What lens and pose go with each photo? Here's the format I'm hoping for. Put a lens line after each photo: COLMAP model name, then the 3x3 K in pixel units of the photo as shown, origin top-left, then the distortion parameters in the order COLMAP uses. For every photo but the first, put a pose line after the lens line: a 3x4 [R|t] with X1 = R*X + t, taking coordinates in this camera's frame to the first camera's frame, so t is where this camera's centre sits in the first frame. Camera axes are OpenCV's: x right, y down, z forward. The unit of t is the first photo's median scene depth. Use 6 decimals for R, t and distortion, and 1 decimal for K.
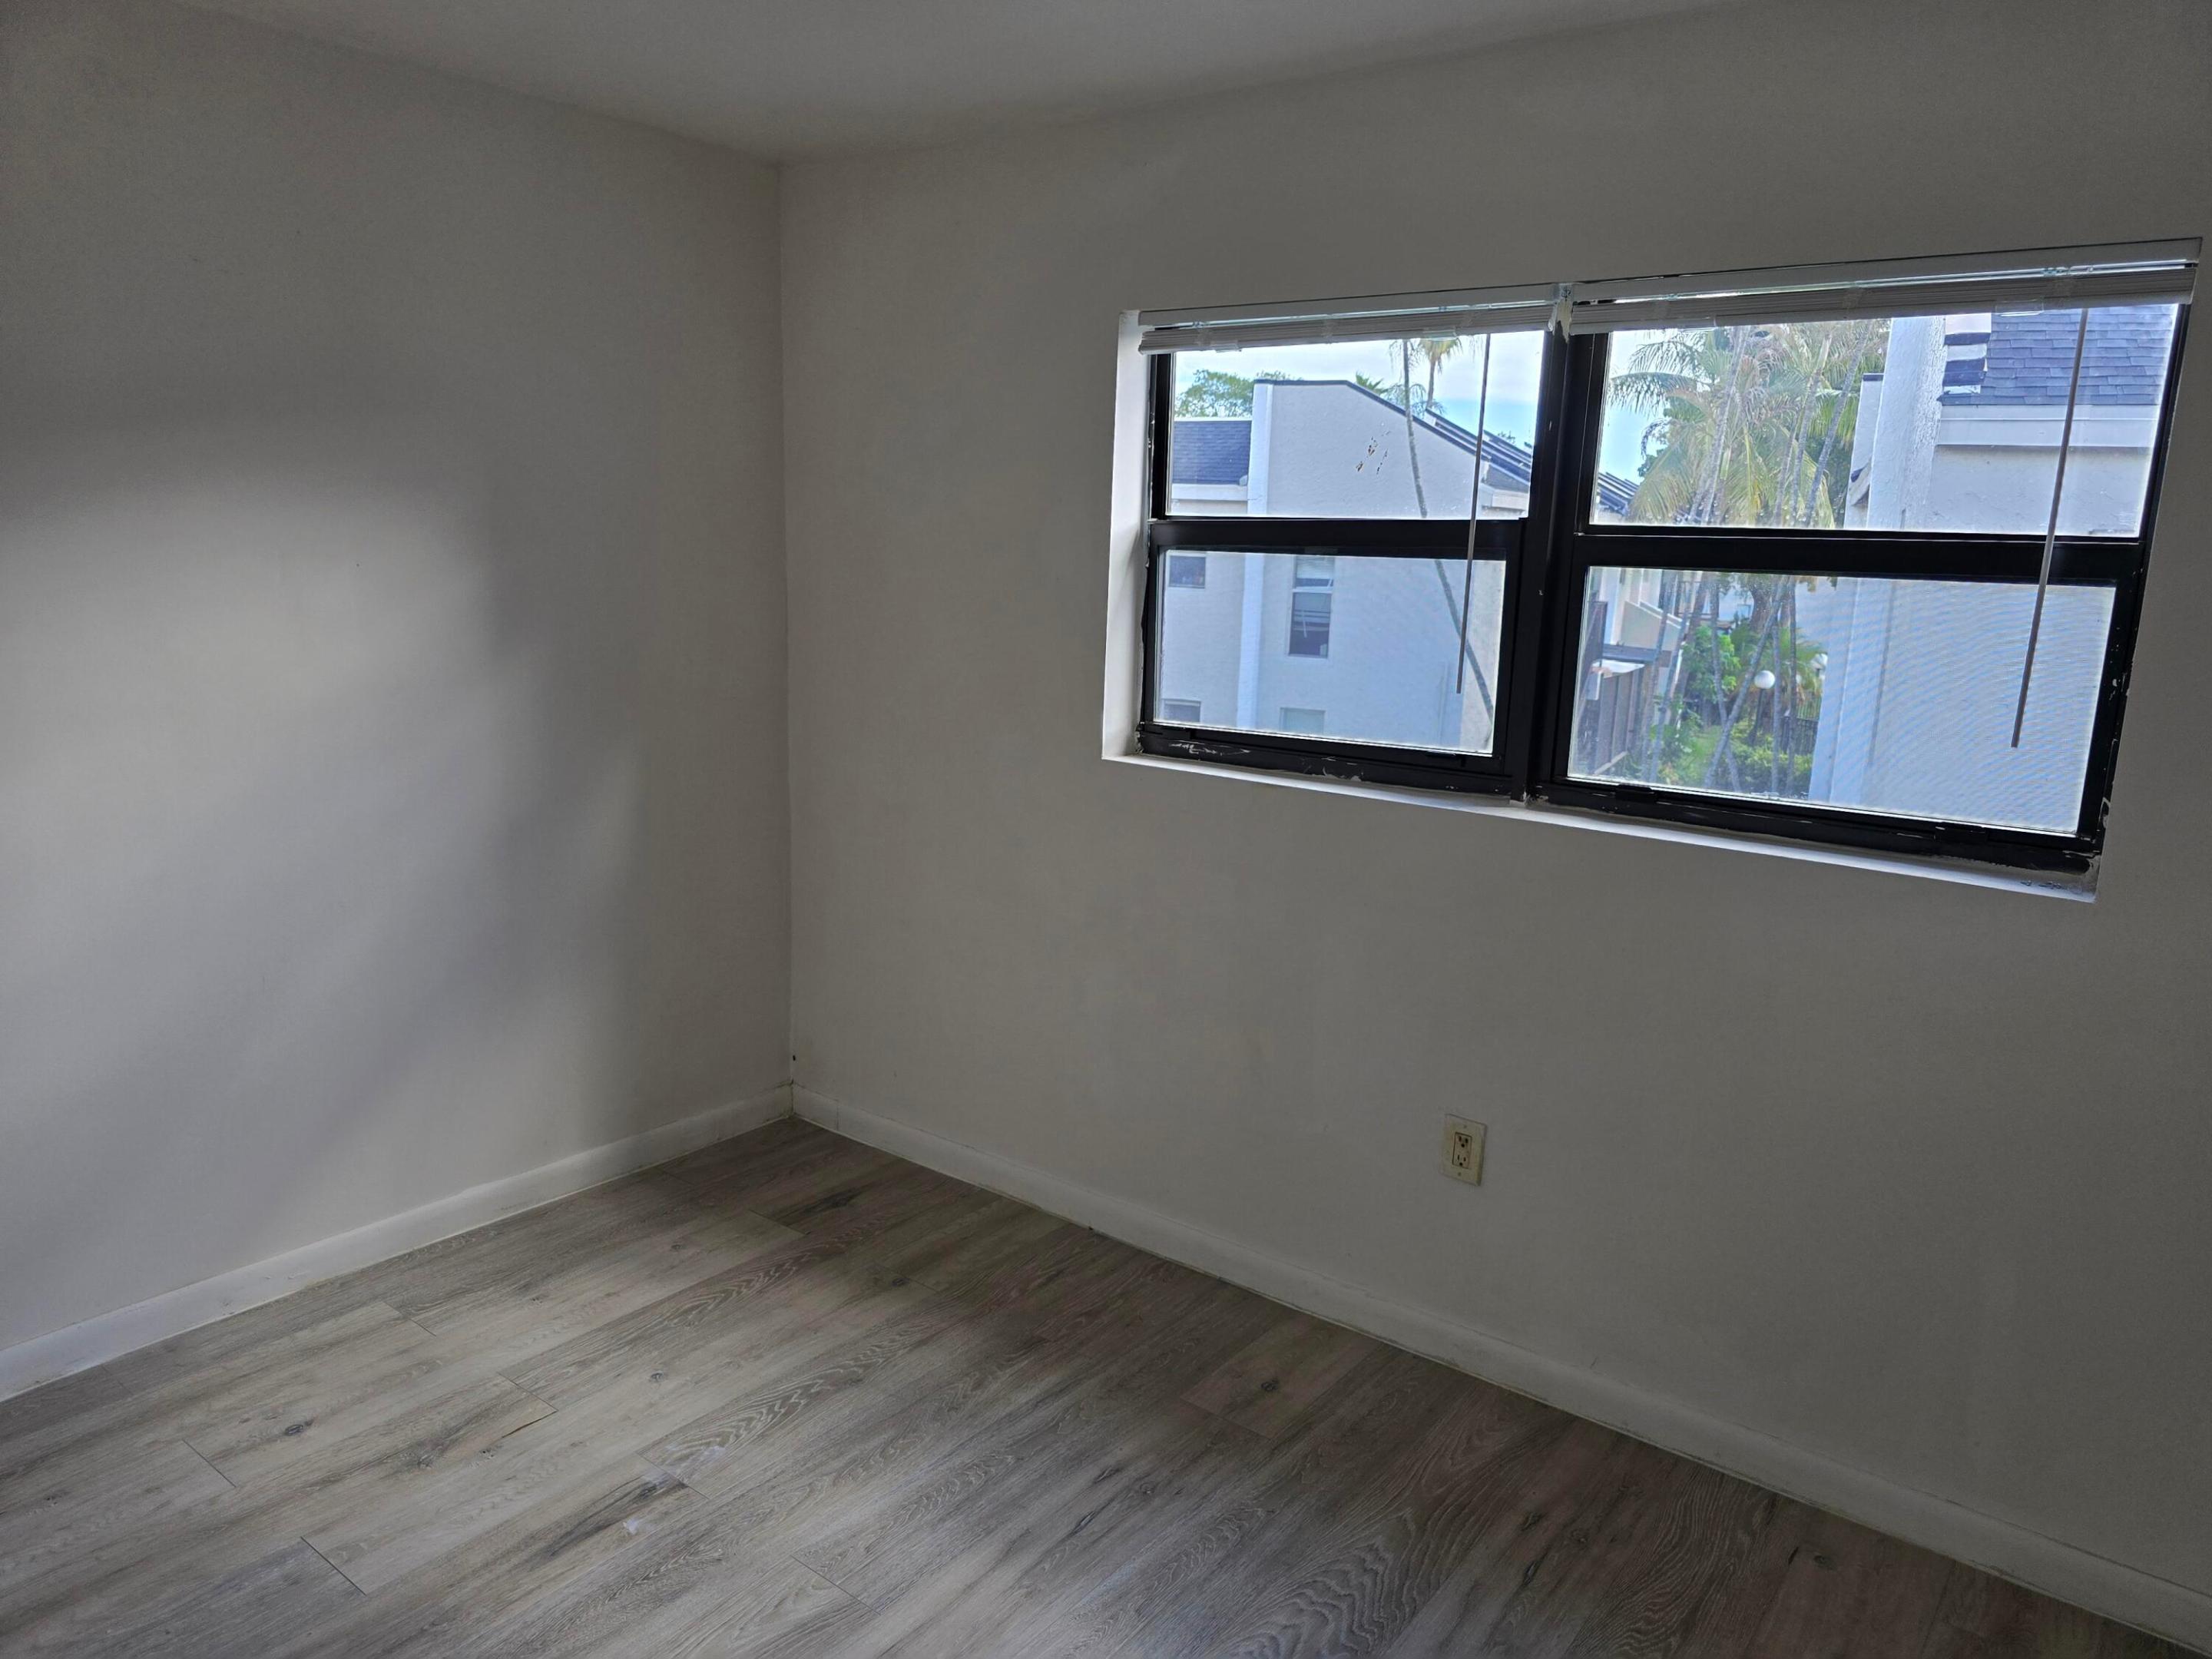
lens RADIAL K [[1492.8, 0, 1106.0], [0, 1492.8, 829.5], [0, 0, 1]] dist [0.083714, -0.085041]
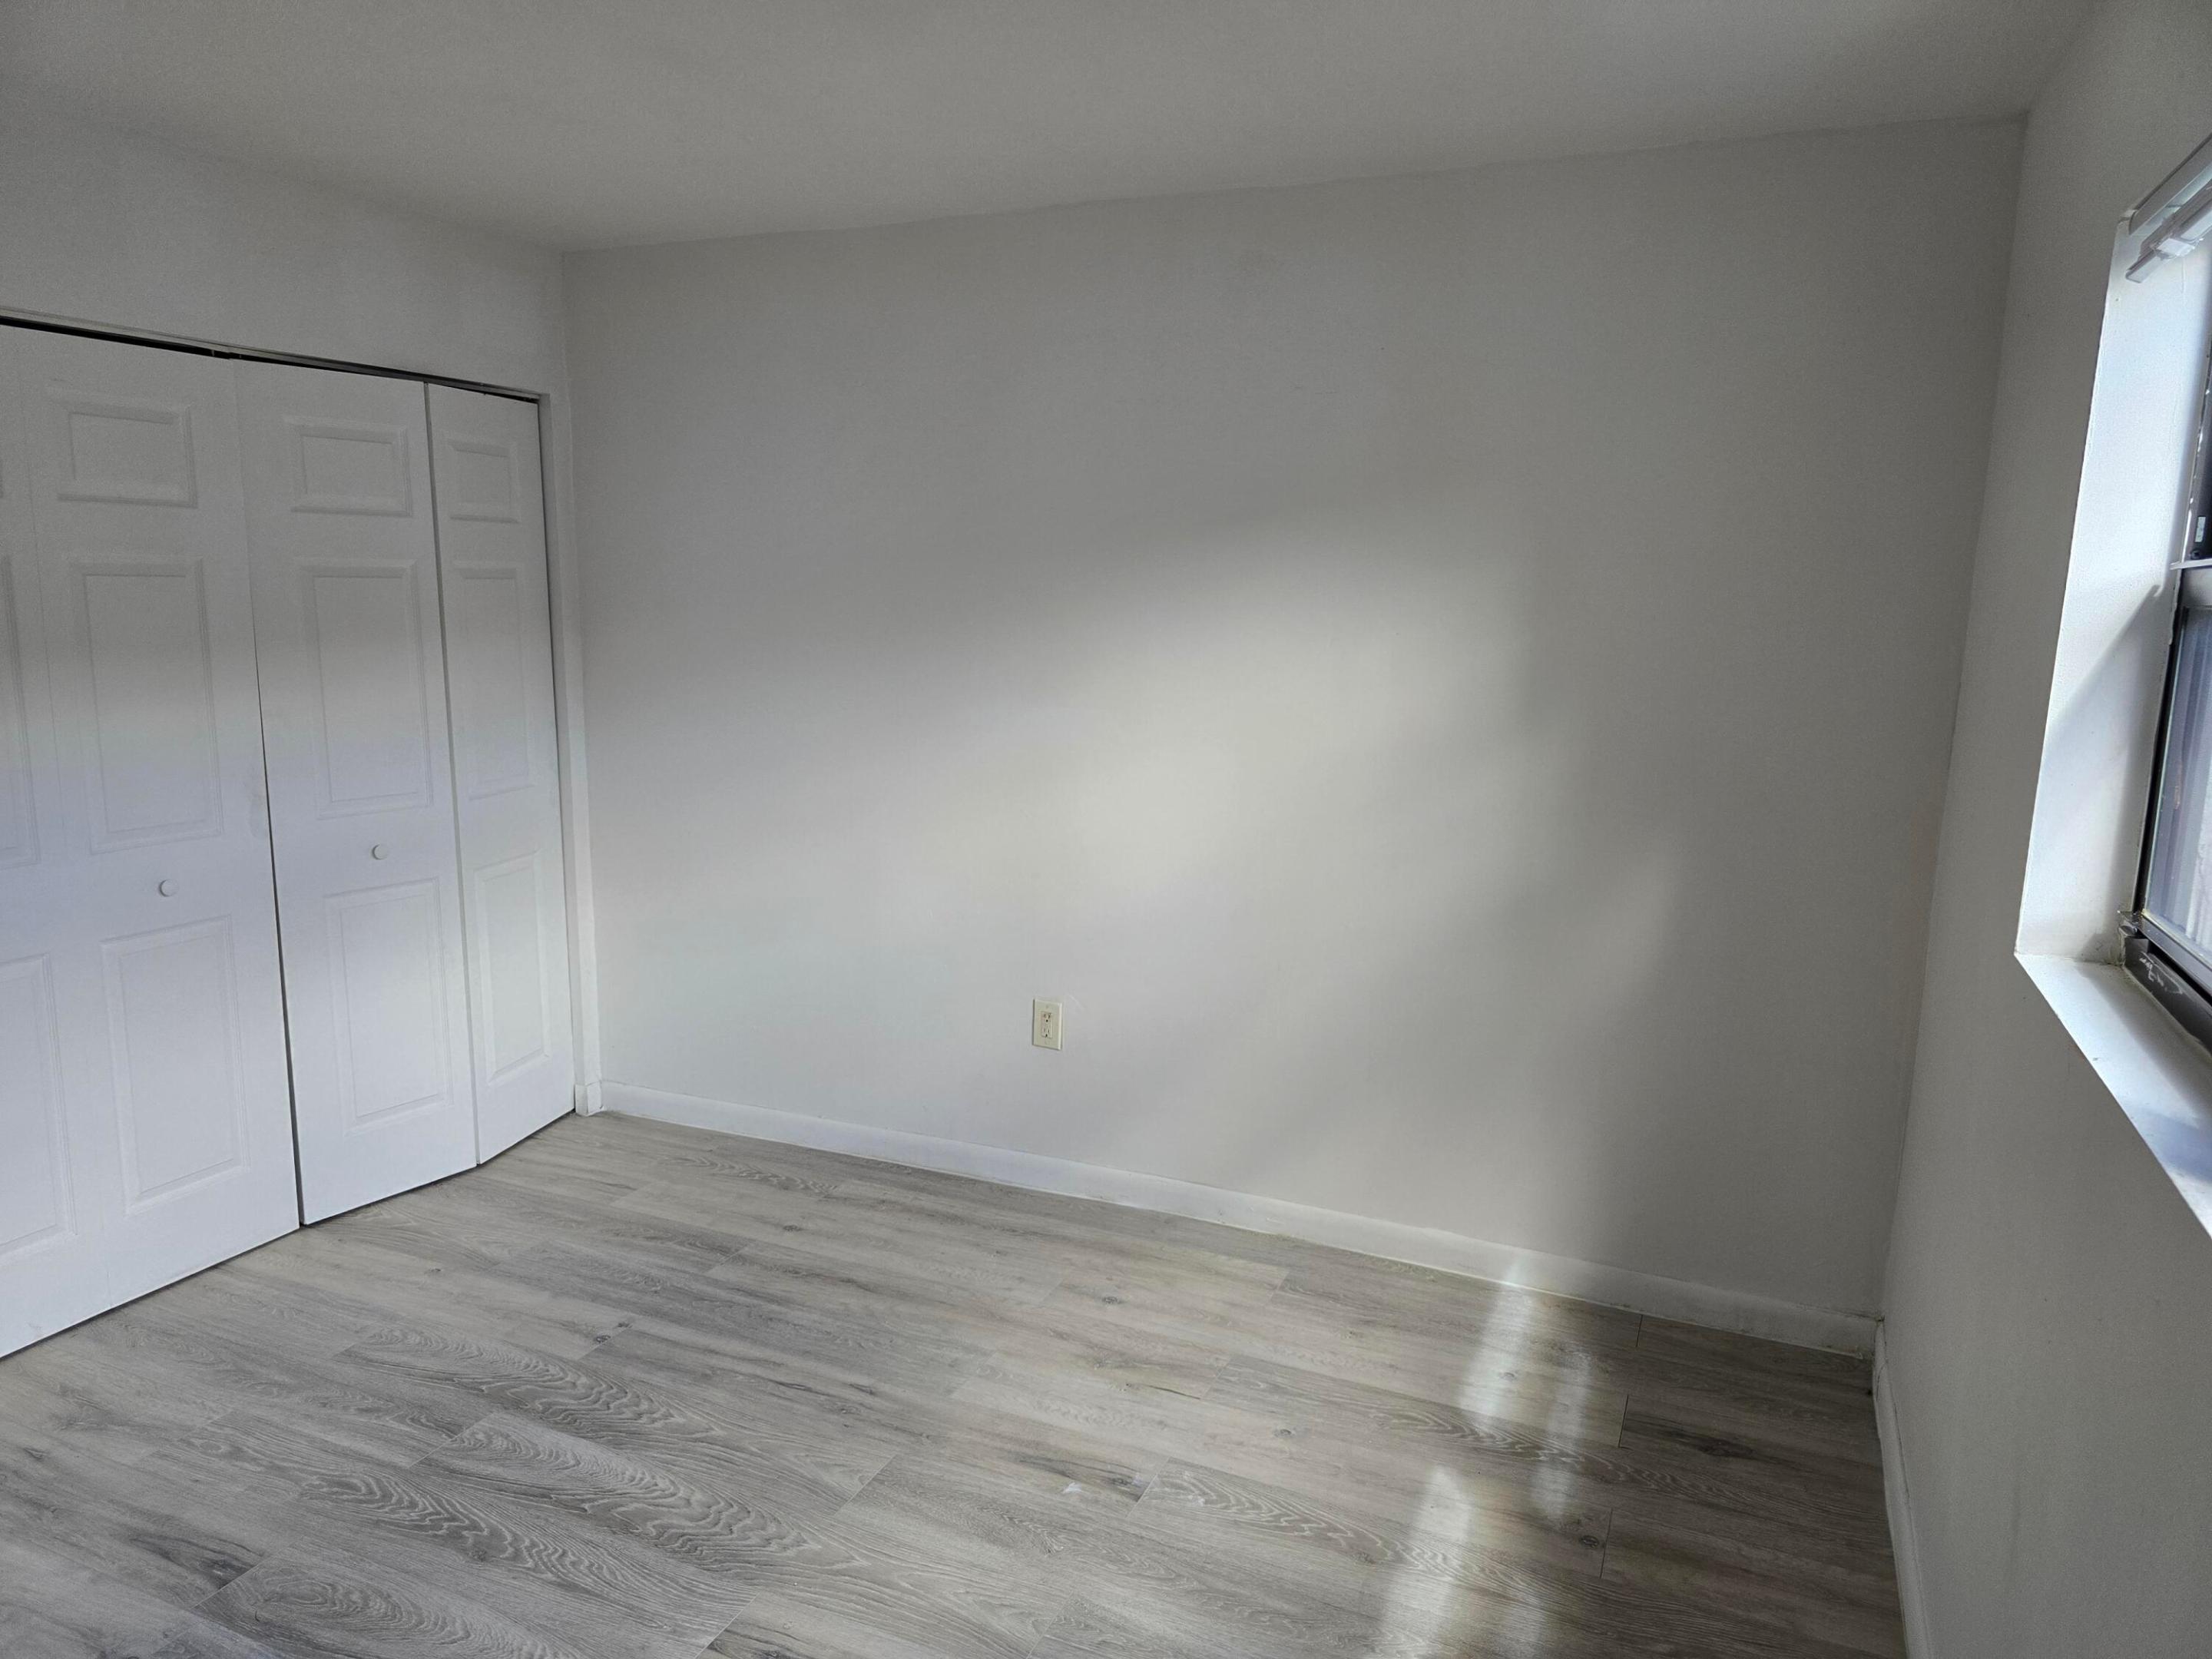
lens RADIAL K [[1492.8, 0, 1106.0], [0, 1492.8, 829.5], [0, 0, 1]] dist [0.083714, -0.085041]
pose [[0.231788, 0.125402, -0.964650, 0.590974], [-0.188456, 0.978657, 0.081940, -0.089531], [0.954337, 0.162801, 0.250473, 0.570579]]
